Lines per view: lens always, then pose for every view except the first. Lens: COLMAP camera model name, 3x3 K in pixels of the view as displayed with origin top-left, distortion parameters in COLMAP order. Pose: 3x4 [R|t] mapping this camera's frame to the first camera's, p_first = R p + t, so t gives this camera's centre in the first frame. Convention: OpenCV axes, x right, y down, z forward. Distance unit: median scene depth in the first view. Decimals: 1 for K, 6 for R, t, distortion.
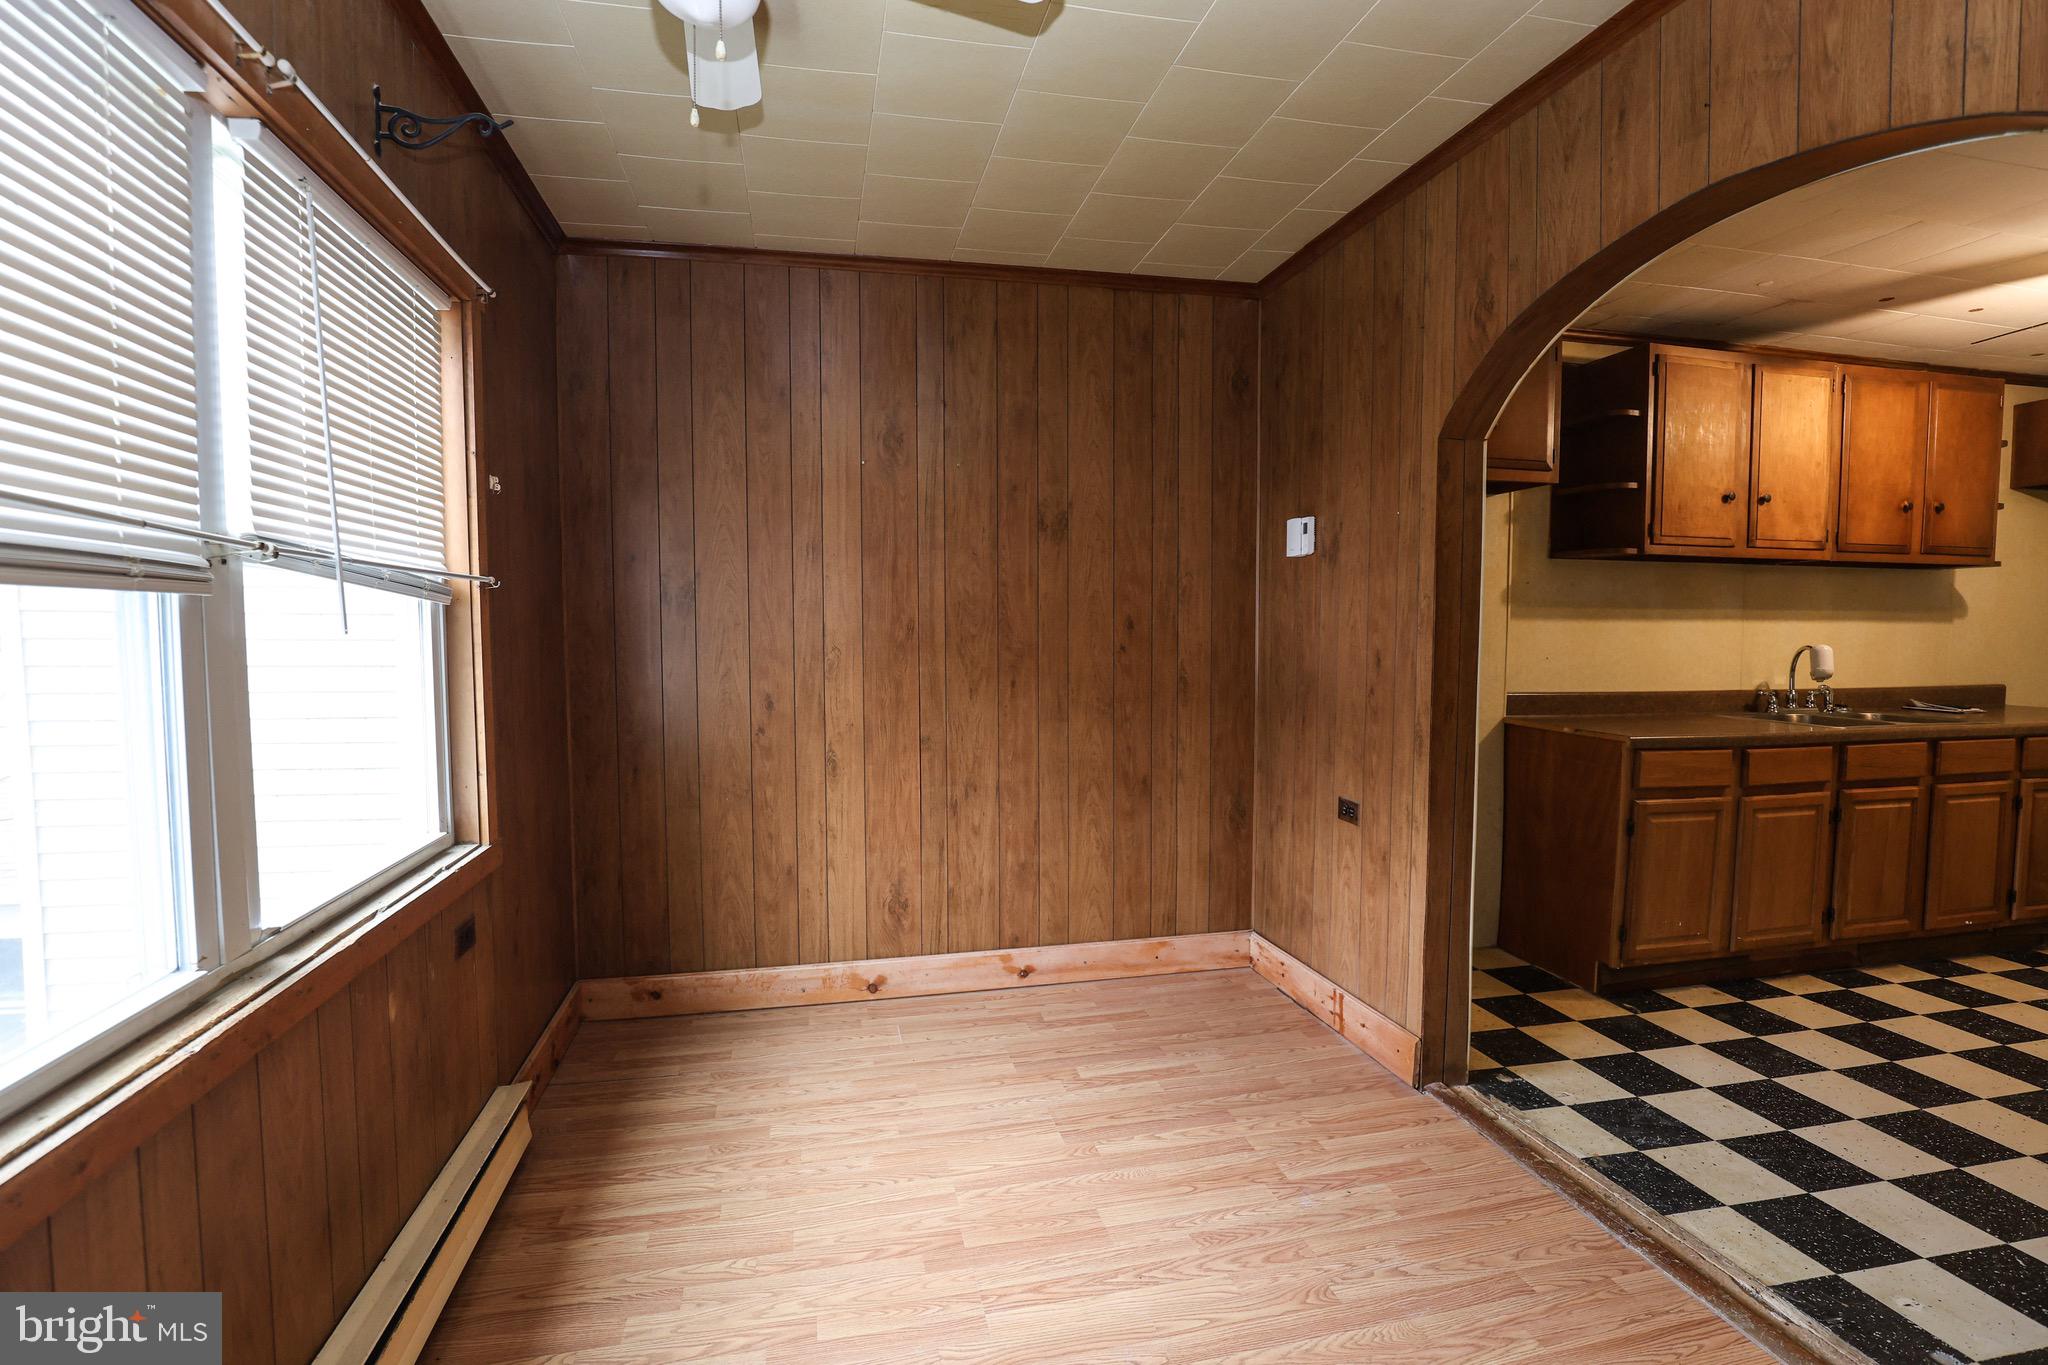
lens RADIAL K [[984.8, 0, 1016.2], [0, 984.8, 685.6], [0, 0, 1]] dist [-0.033217, 0.010024]
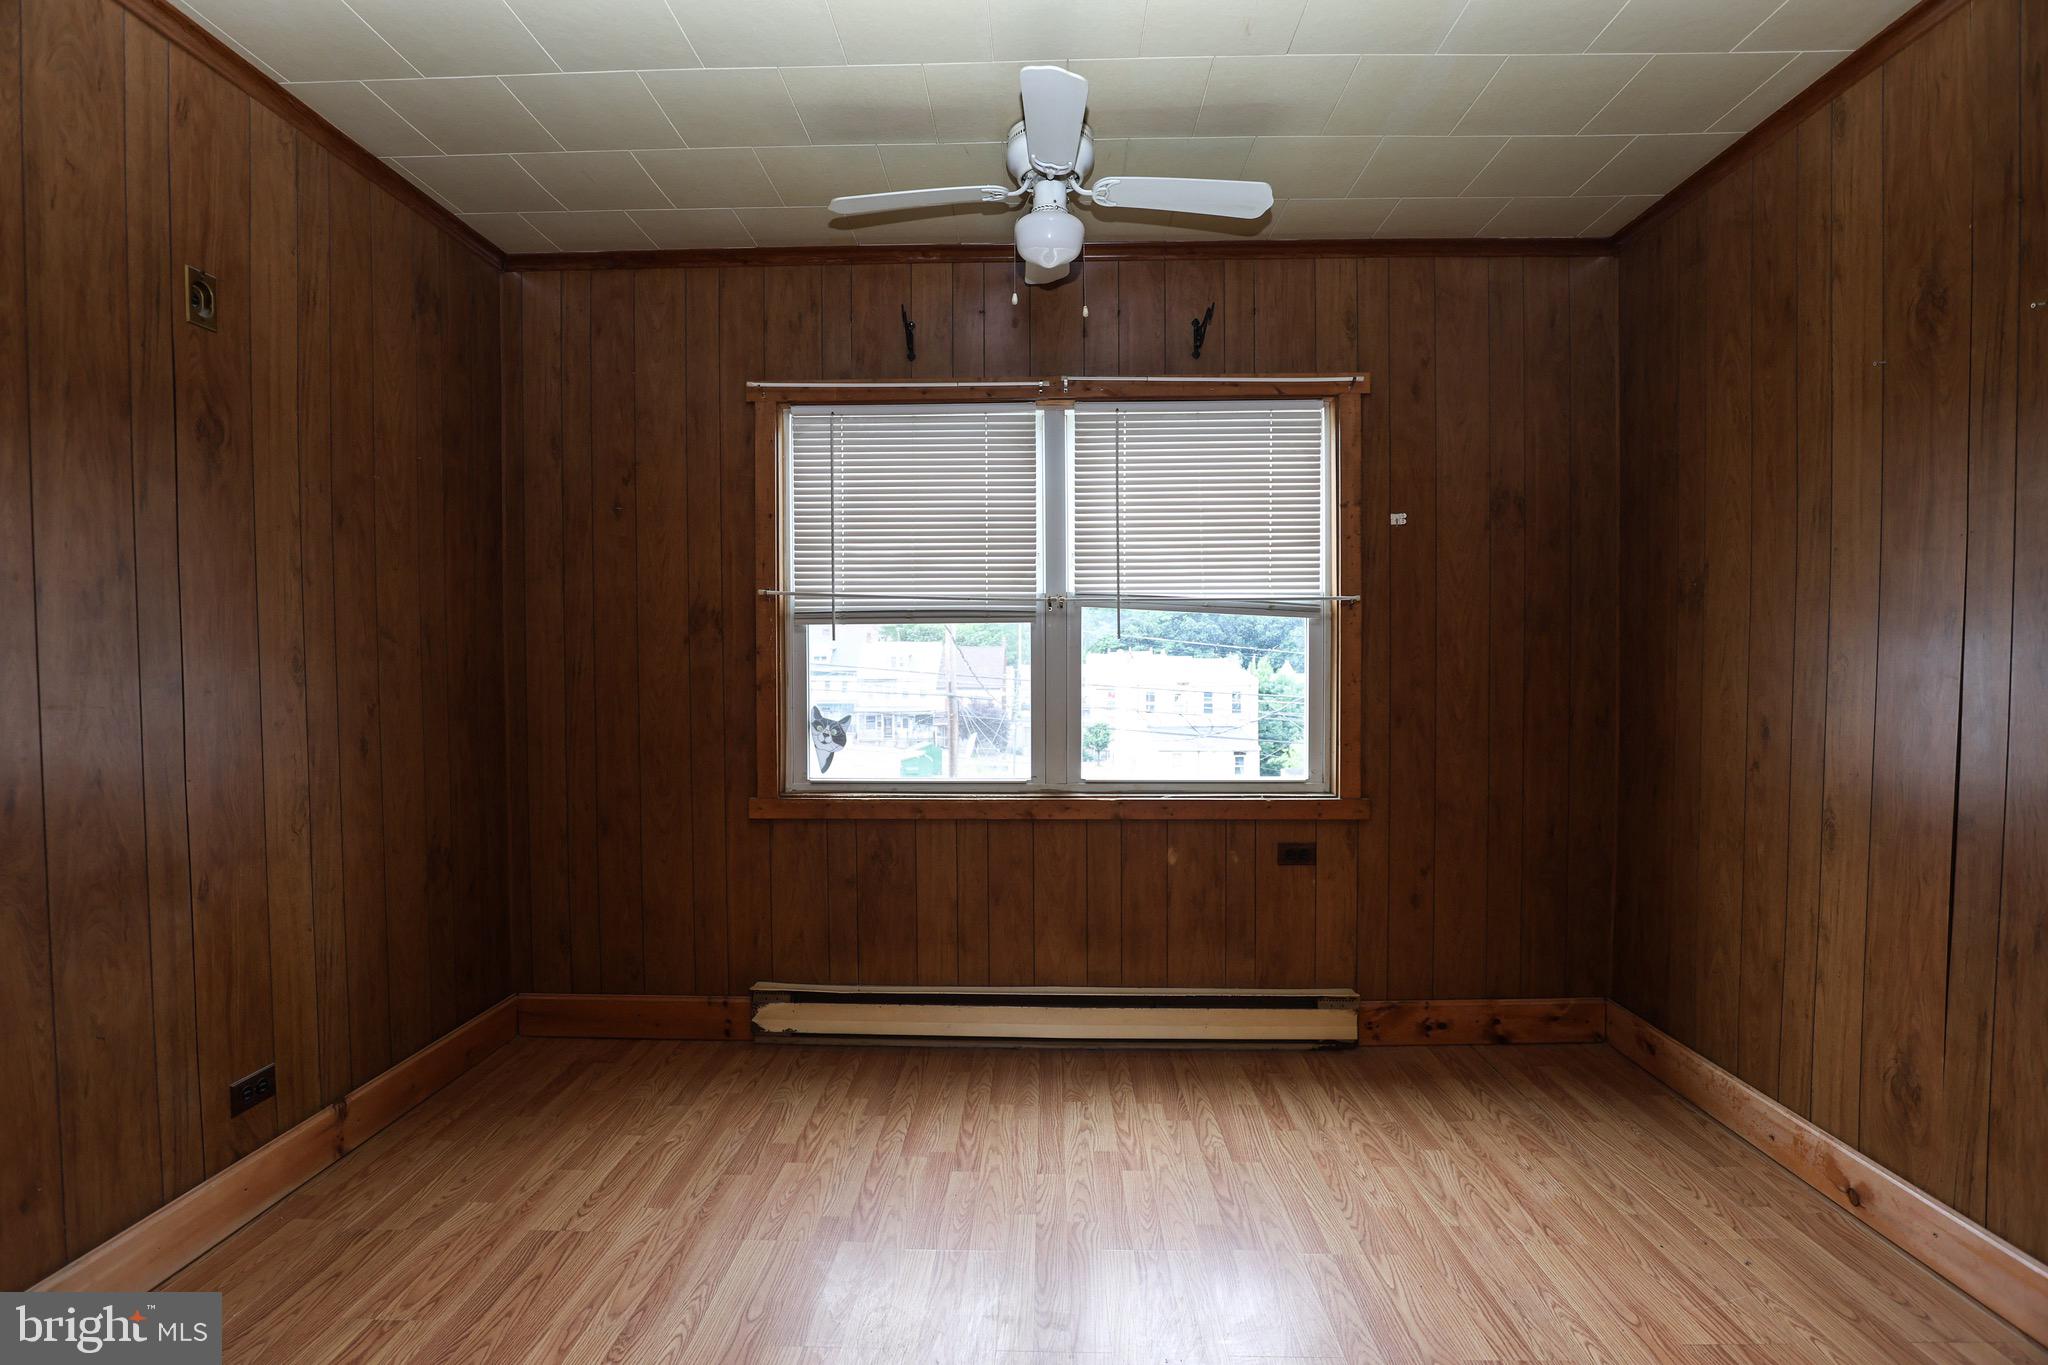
lens RADIAL K [[984.8, 0, 1016.2], [0, 984.8, 685.6], [0, 0, 1]] dist [-0.033217, 0.010024]
pose [[-0.266790, 0.031644, -0.963235, 0.593284], [-0.053083, 0.997461, 0.047471, -0.019805], [0.962292, 0.063796, -0.264433, 0.638887]]
